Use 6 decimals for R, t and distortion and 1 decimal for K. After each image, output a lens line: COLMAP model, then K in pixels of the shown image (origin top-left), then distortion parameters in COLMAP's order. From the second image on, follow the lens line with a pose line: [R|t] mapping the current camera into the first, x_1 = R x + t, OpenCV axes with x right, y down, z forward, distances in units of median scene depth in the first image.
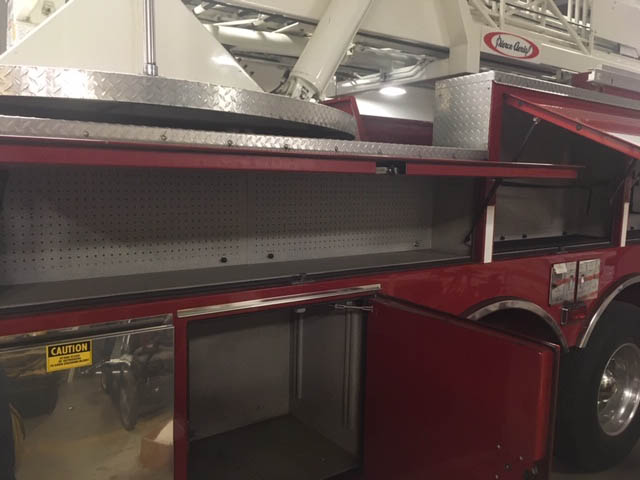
lens RADIAL K [[539.1, 0, 320.3], [0, 539.1, 244.3], [0, 0, 1]] dist [0.050240, -0.099320]
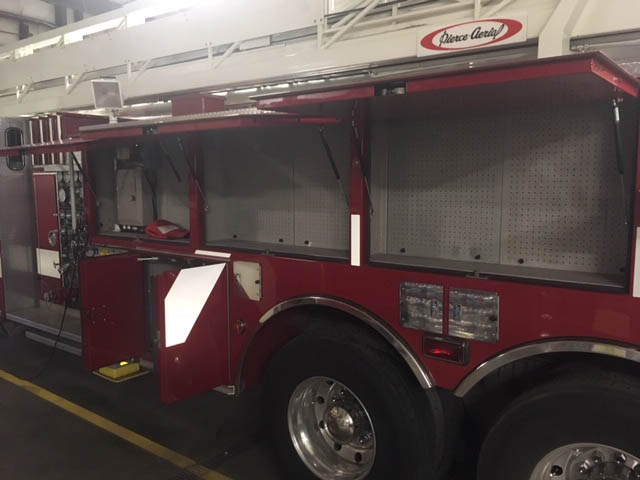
lens RADIAL K [[539.1, 0, 320.3], [0, 539.1, 244.3], [0, 0, 1]] dist [0.050240, -0.099320]
pose [[0.320684, 0.088658, -0.943028, 1.418842], [-0.118828, 0.991510, 0.052808, -0.059820], [0.939703, 0.095123, 0.328497, 0.647493]]
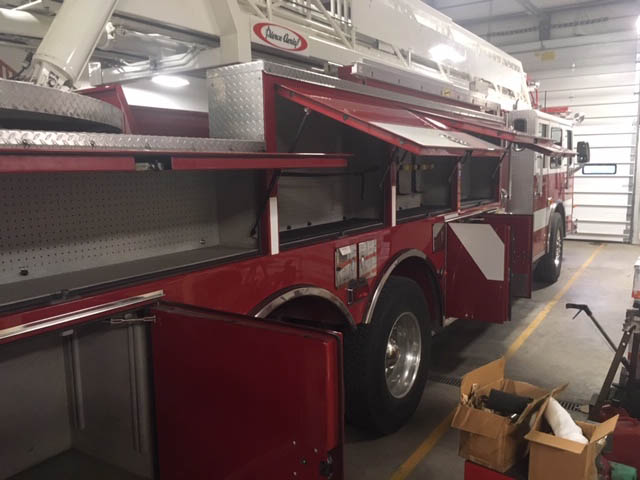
lens RADIAL K [[539.1, 0, 320.3], [0, 539.1, 244.3], [0, 0, 1]] dist [0.050240, -0.099320]
pose [[0.929942, -0.091529, 0.356133, 0.030561], [0.086394, 0.995799, 0.030334, -0.006376], [-0.357413, 0.002559, 0.933943, 0.035567]]
